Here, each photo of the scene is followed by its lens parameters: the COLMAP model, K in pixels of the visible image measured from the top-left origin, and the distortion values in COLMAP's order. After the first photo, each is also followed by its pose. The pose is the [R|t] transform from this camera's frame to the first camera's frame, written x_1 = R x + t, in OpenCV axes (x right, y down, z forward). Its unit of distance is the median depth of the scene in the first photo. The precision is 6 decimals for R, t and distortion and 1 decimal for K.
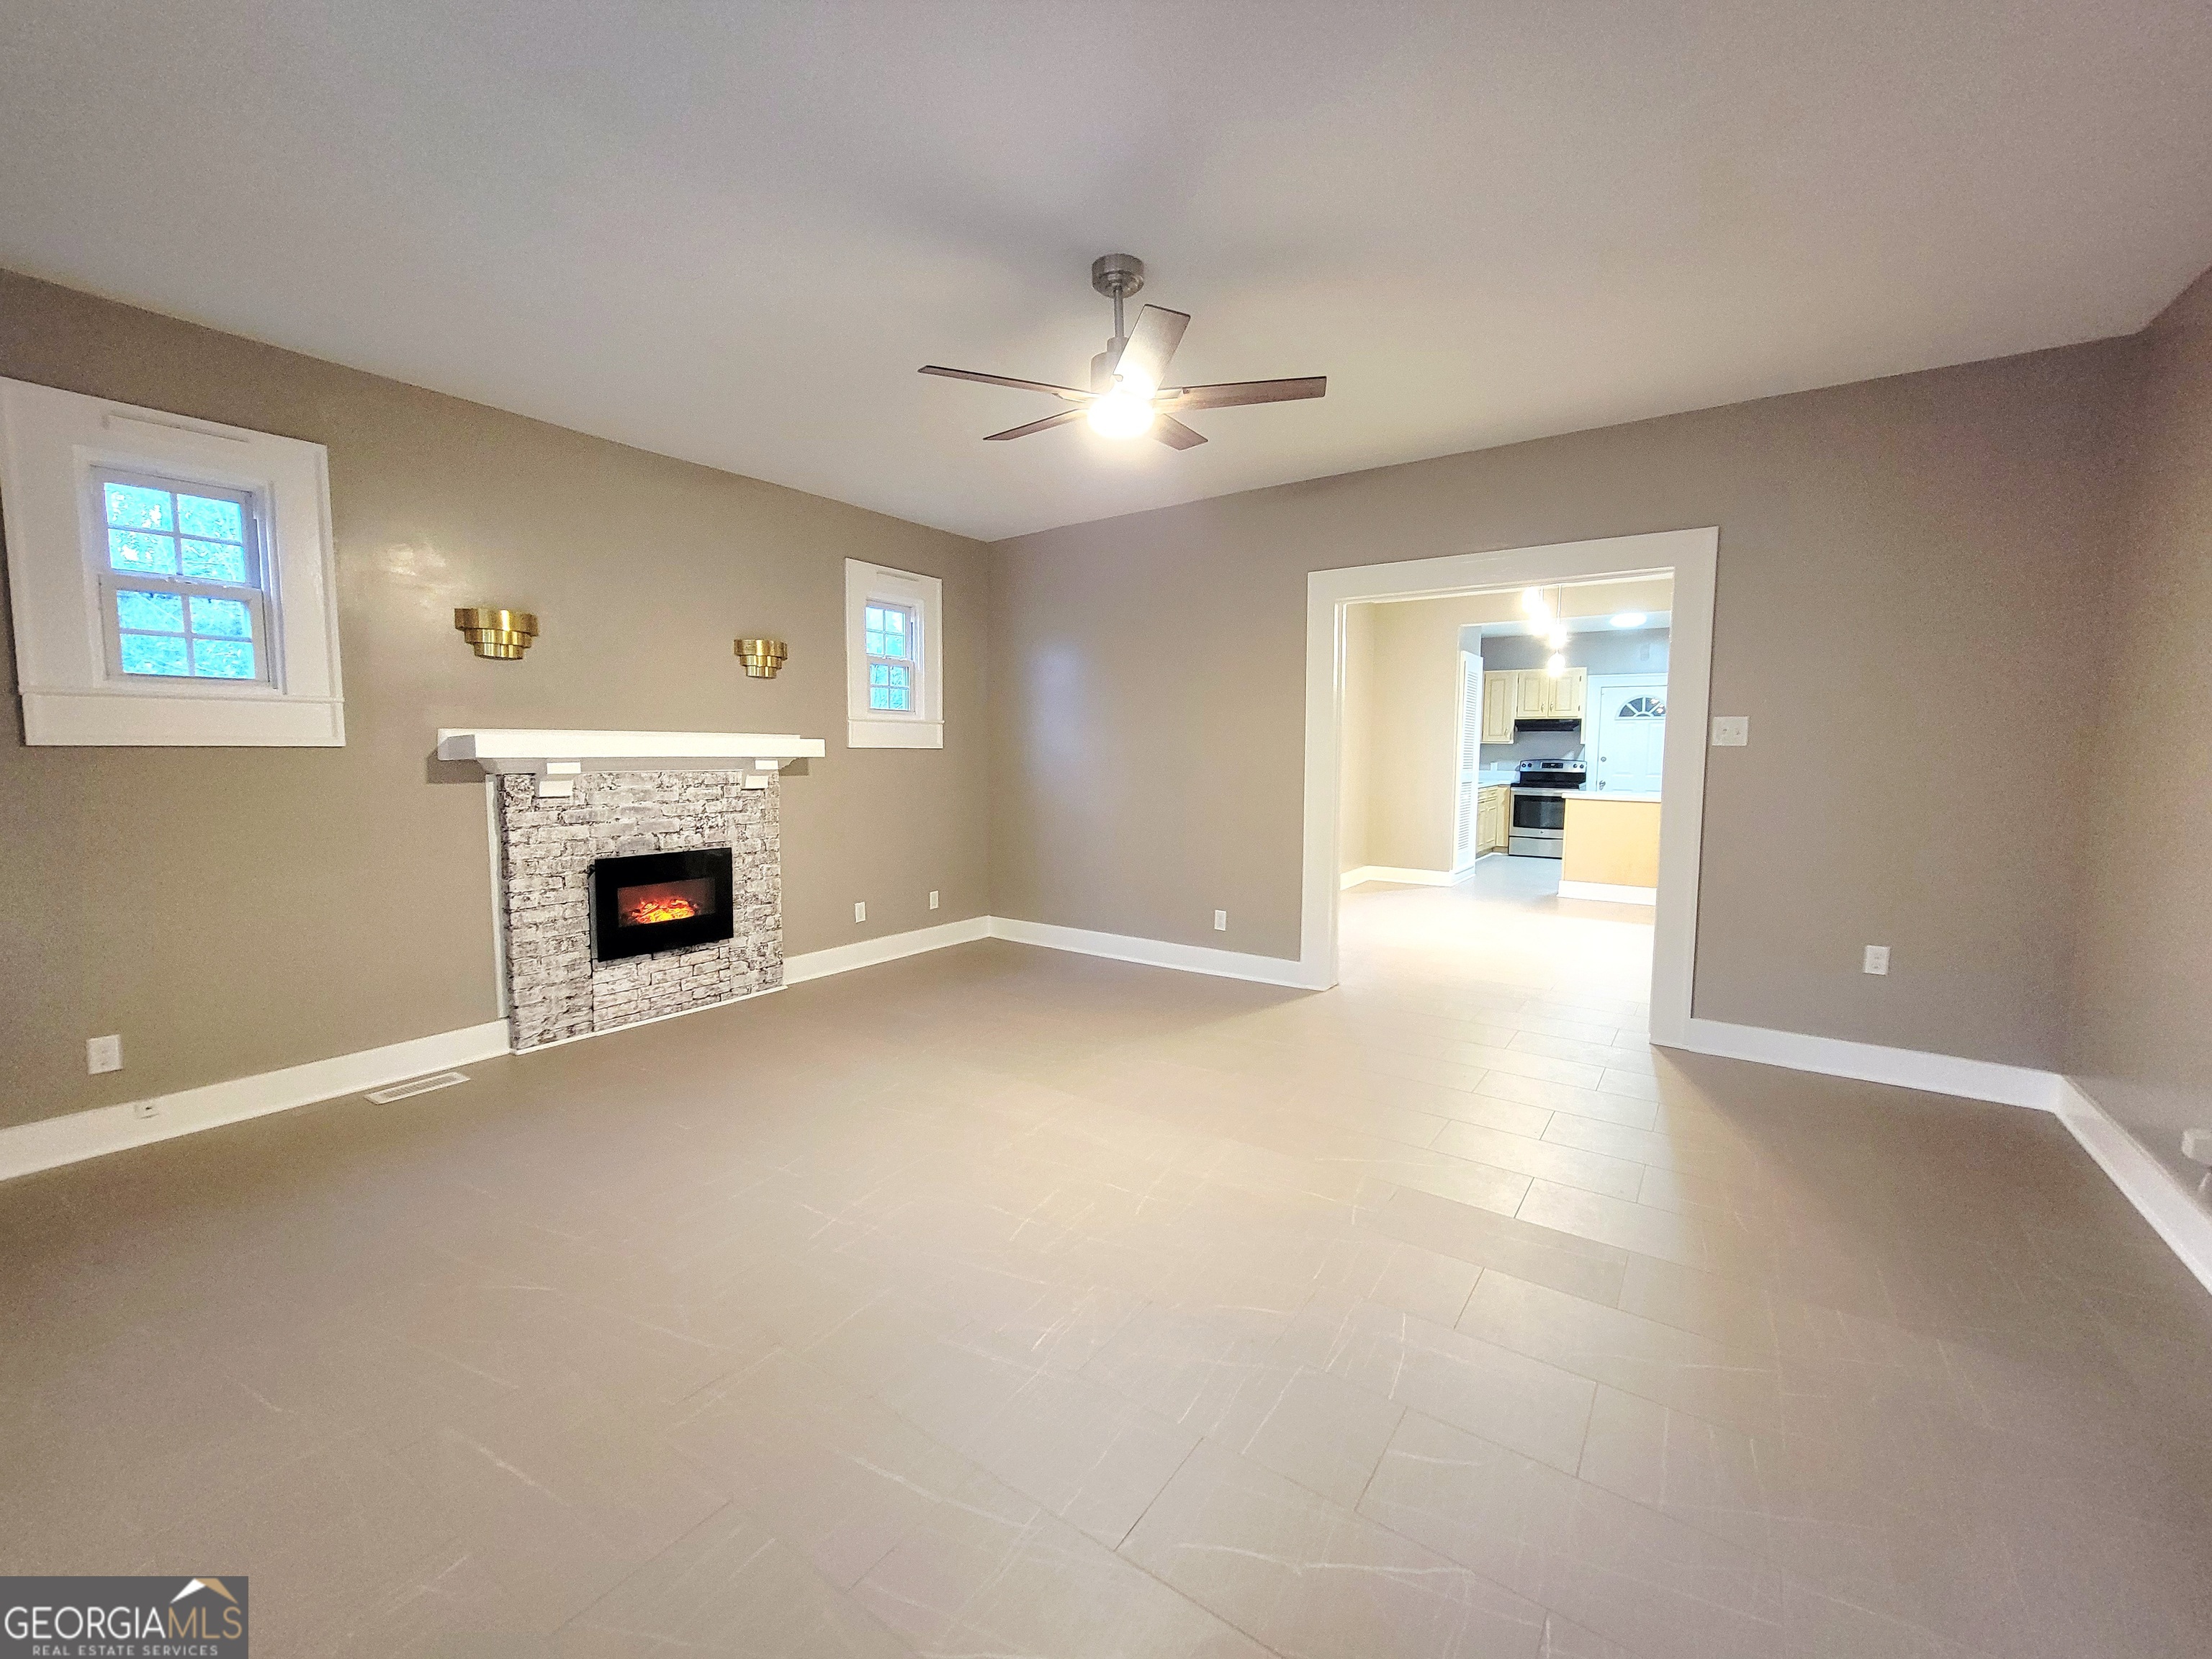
lens RADIAL K [[886.2, 0, 1102.8], [0, 886.2, 820.0], [0, 0, 1]] dist [-0.001669, 0.000008]
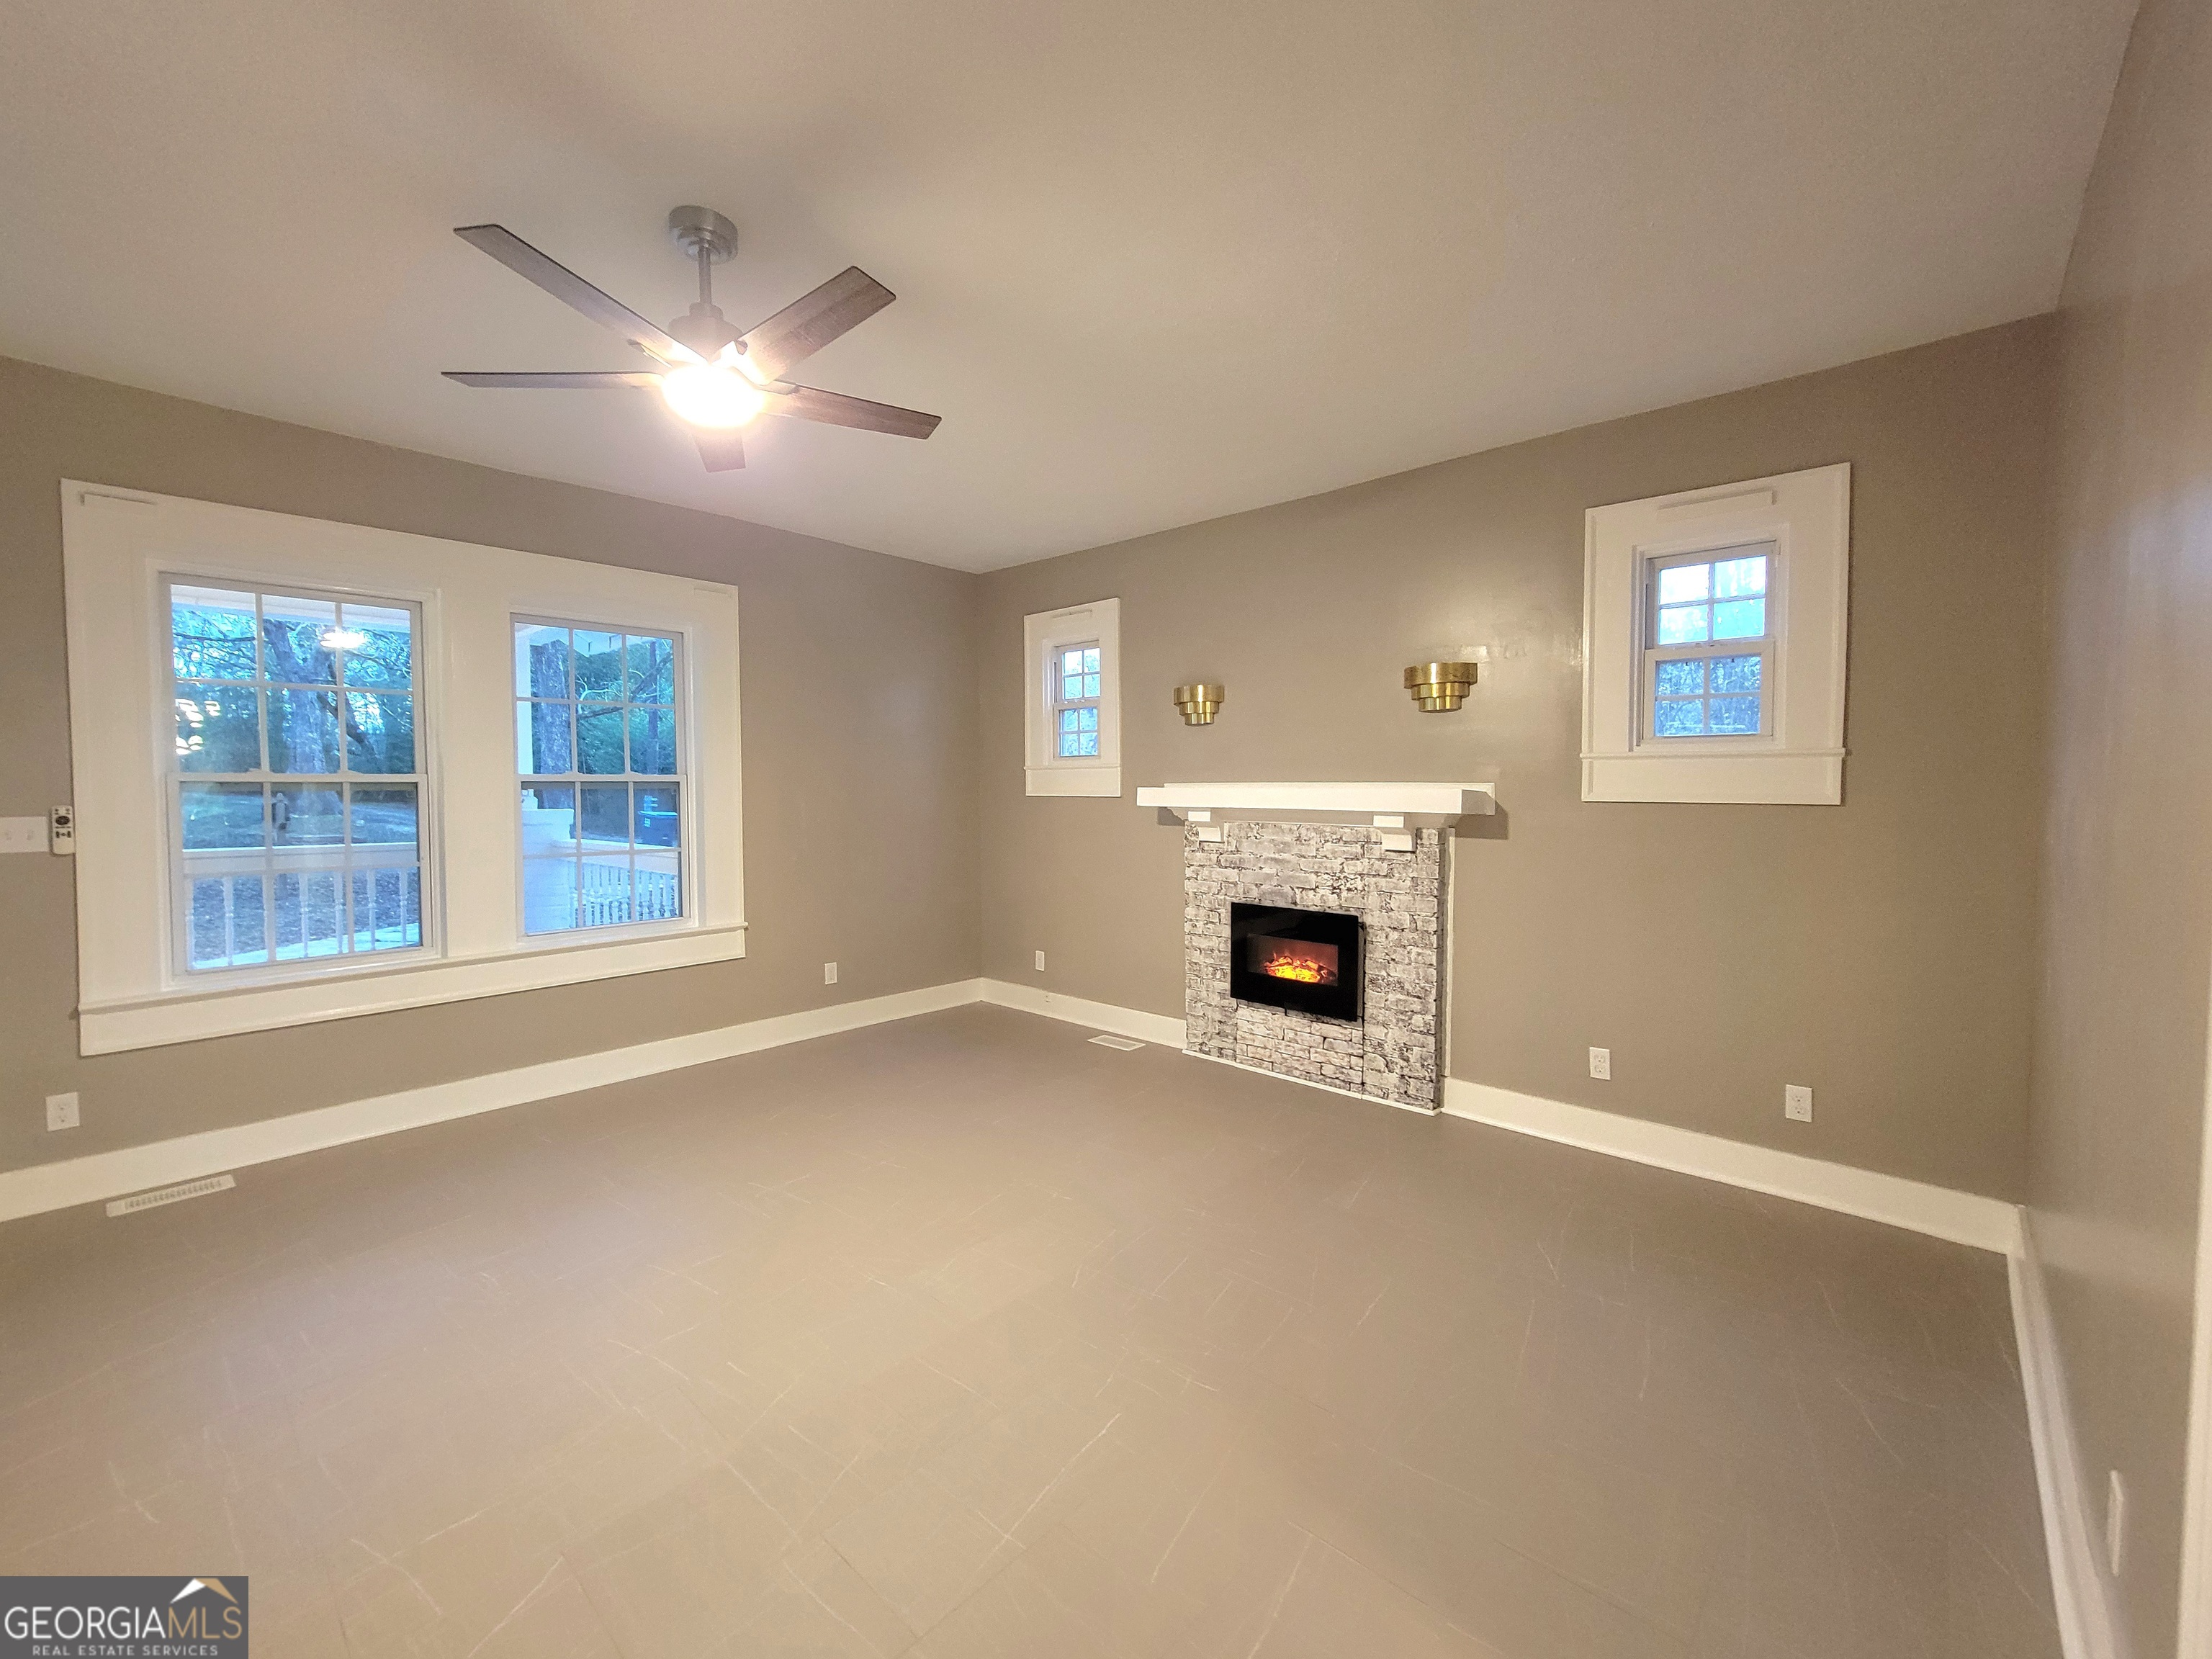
lens RADIAL K [[911.0, 0, 1112.7], [0, 911.0, 814.3], [0, 0, 1]] dist [-0.000589, 0.000832]
pose [[-0.116004, 0.032190, -0.992727, 0.532089], [-0.076611, 0.996207, 0.041255, -0.094890], [0.990290, 0.080839, -0.113098, 0.954207]]
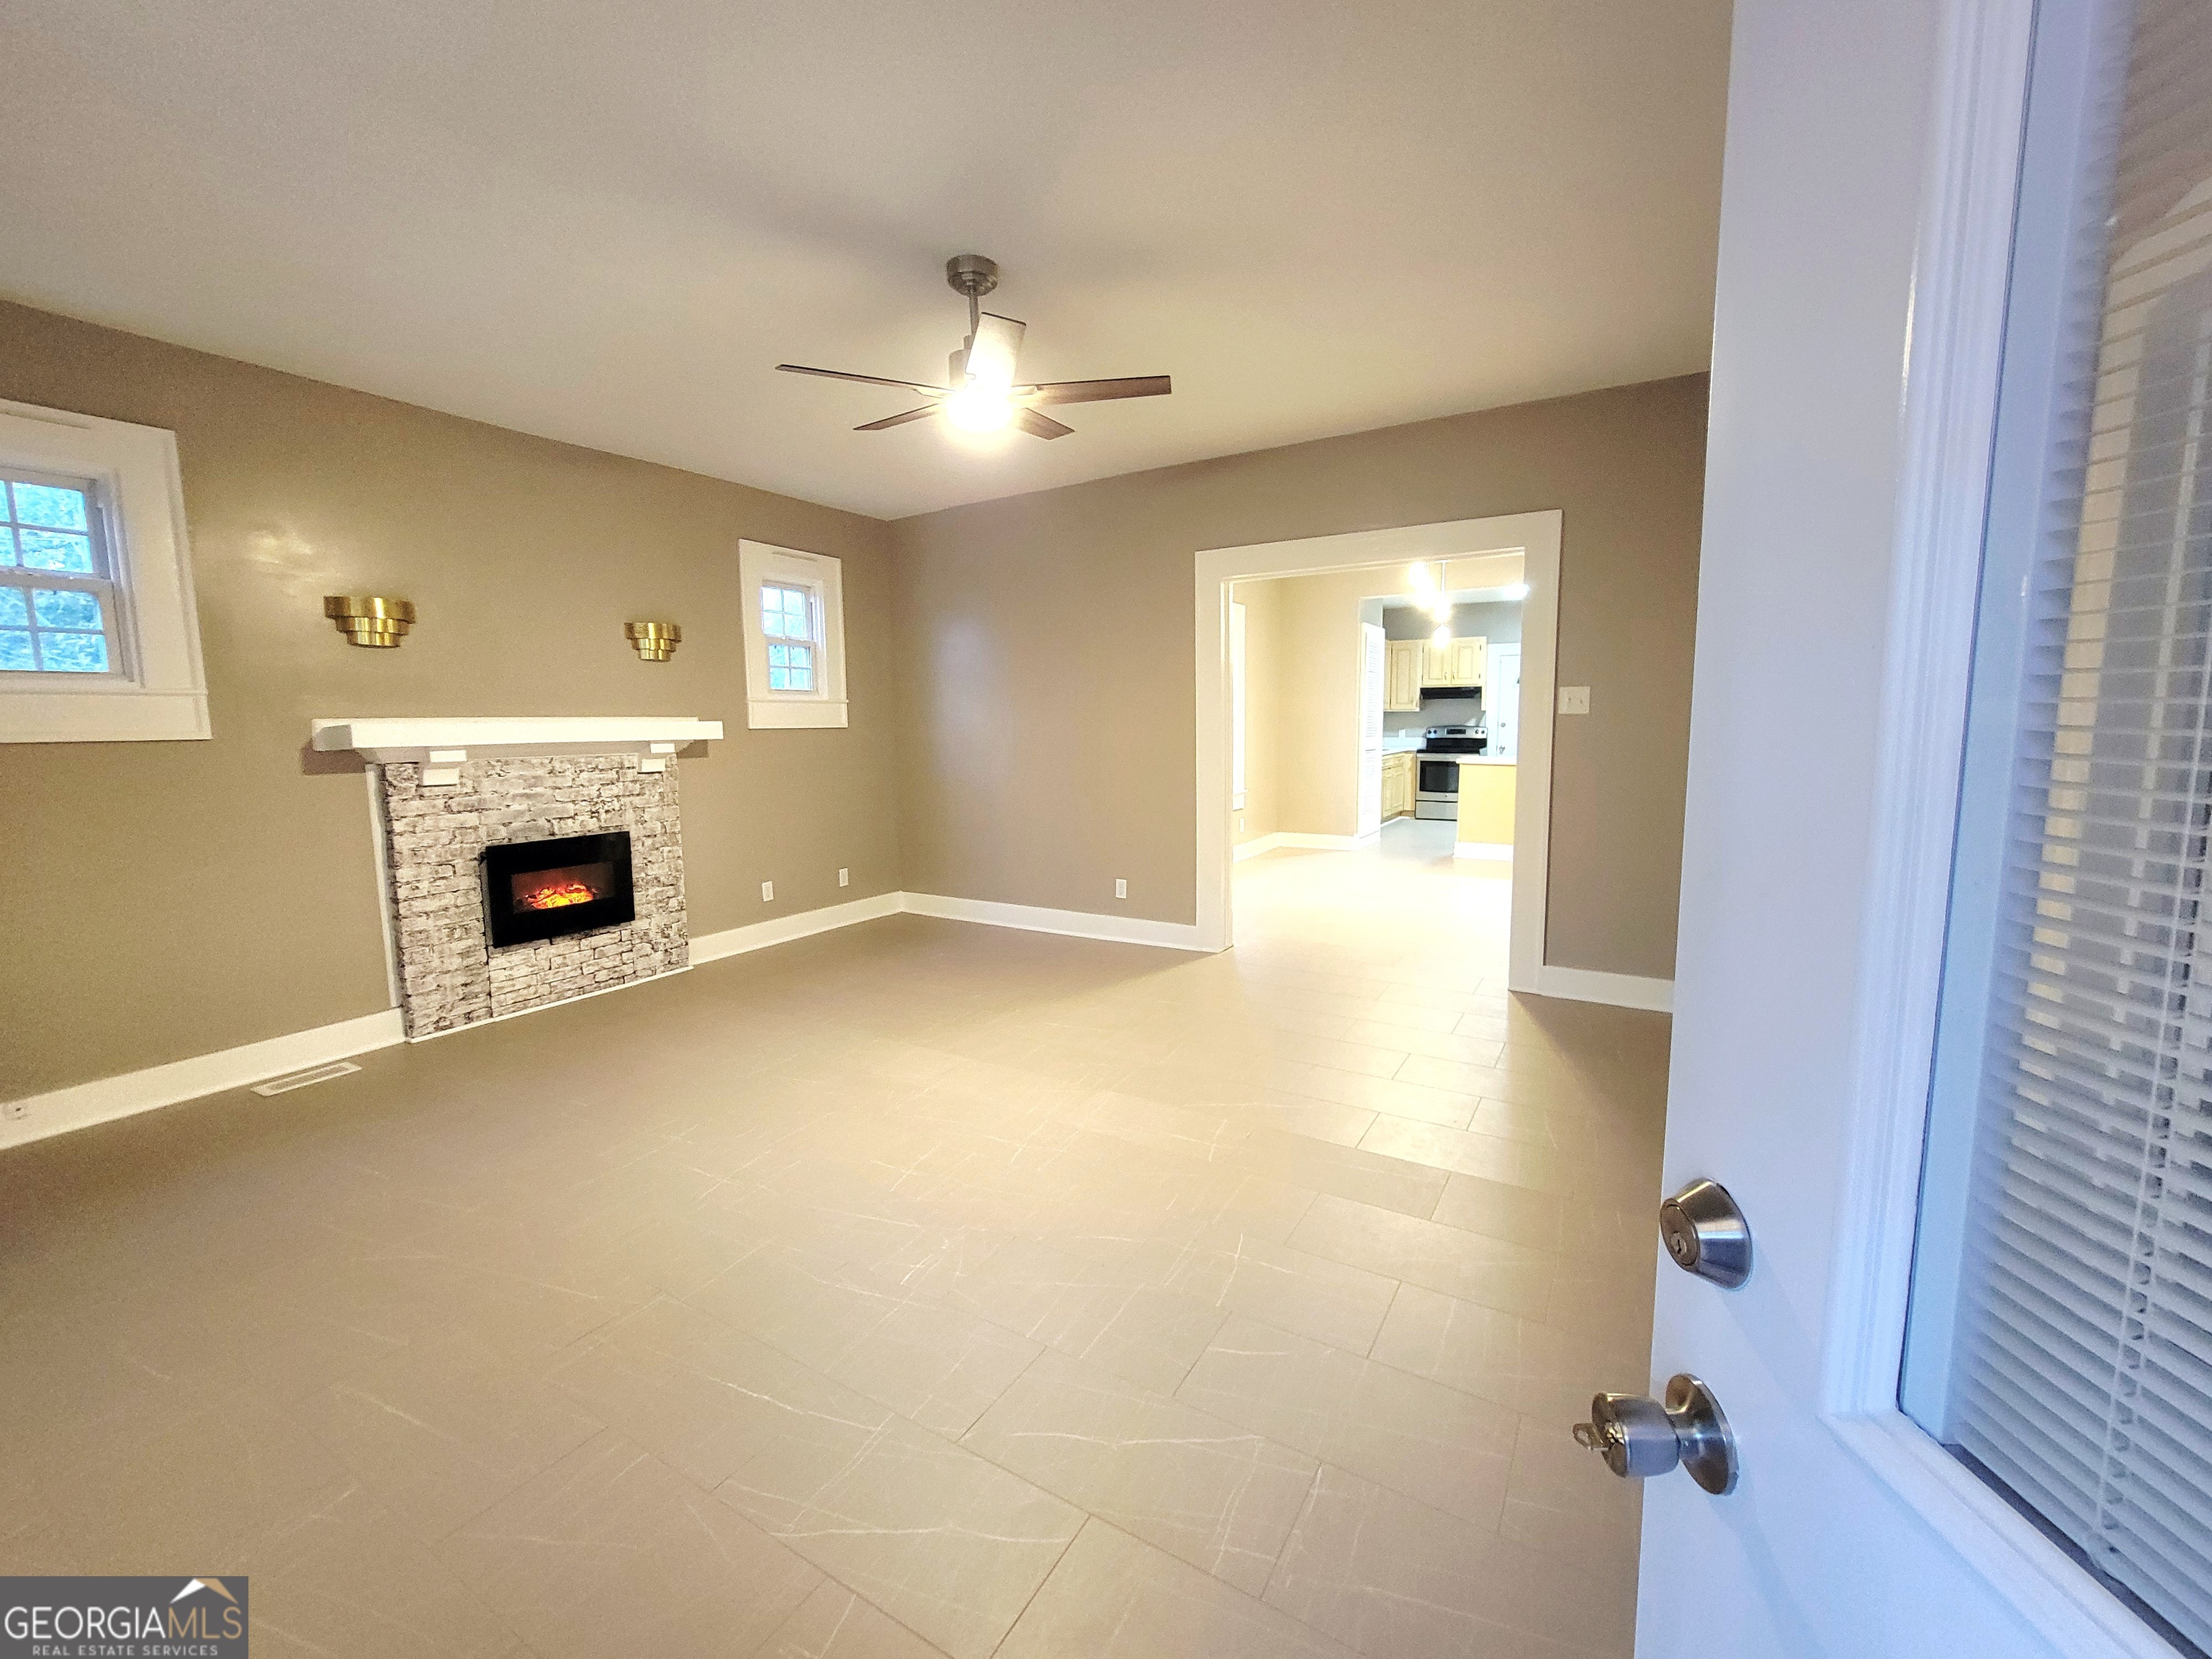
lens RADIAL K [[889.2, 0, 1097.6], [0, 889.2, 818.9], [0, 0, 1]] dist [-0.000405, 0.000303]
pose [[0.997577, -0.024425, 0.065145, 0.051092], [0.022449, 0.999271, 0.030894, -0.002240], [-0.065852, -0.029356, 0.997397, -0.046551]]
